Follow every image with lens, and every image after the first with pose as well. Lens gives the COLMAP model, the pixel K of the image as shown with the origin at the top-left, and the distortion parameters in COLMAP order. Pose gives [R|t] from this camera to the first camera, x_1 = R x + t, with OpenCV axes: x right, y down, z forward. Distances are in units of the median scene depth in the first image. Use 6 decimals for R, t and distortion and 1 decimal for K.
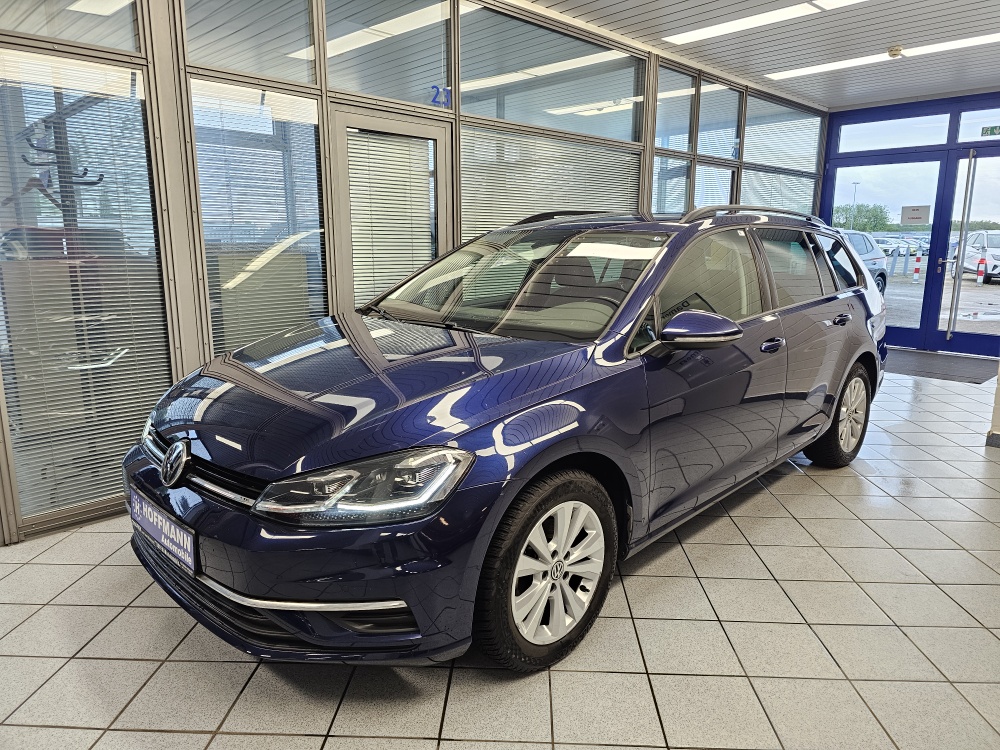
lens RADIAL K [[676.1, 0, 503.8], [0, 676.1, 363.5], [0, 0, 1]] dist [0.064225, -0.076130]
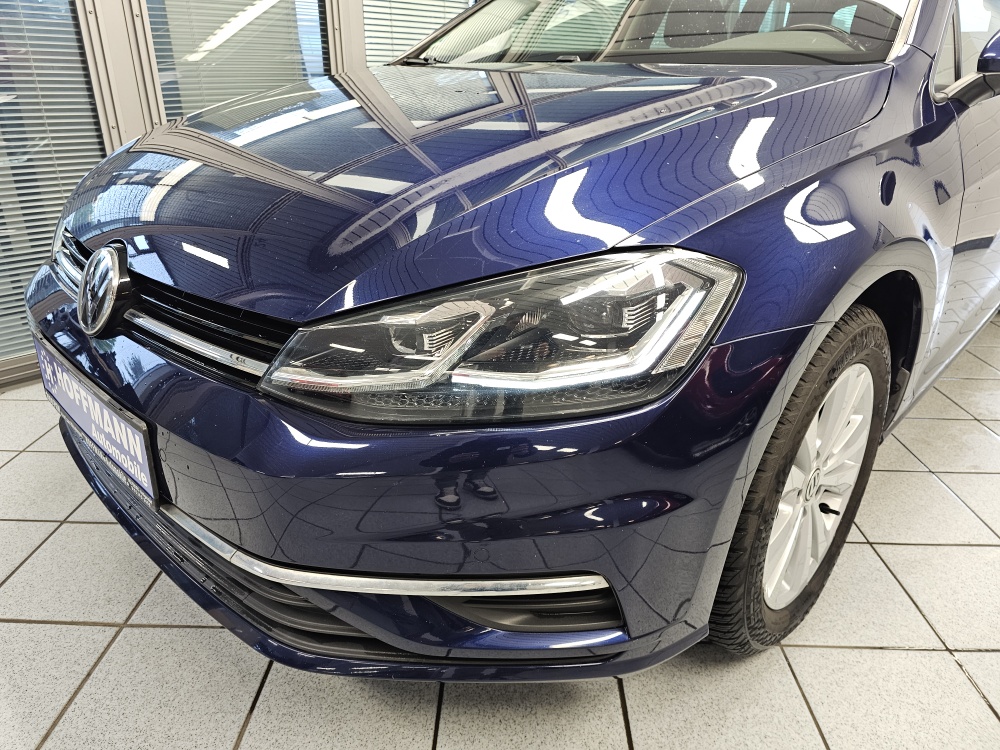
lens RADIAL K [[698.9, 0, 497.7], [0, 698.9, 362.4], [0, 0, 1]] dist [0.019546, -0.037998]
pose [[0.999832, 0.006775, 0.017046, -0.196518], [-0.010099, 0.979087, 0.203189, 0.091540], [-0.015313, -0.203327, 0.978991, 0.481554]]
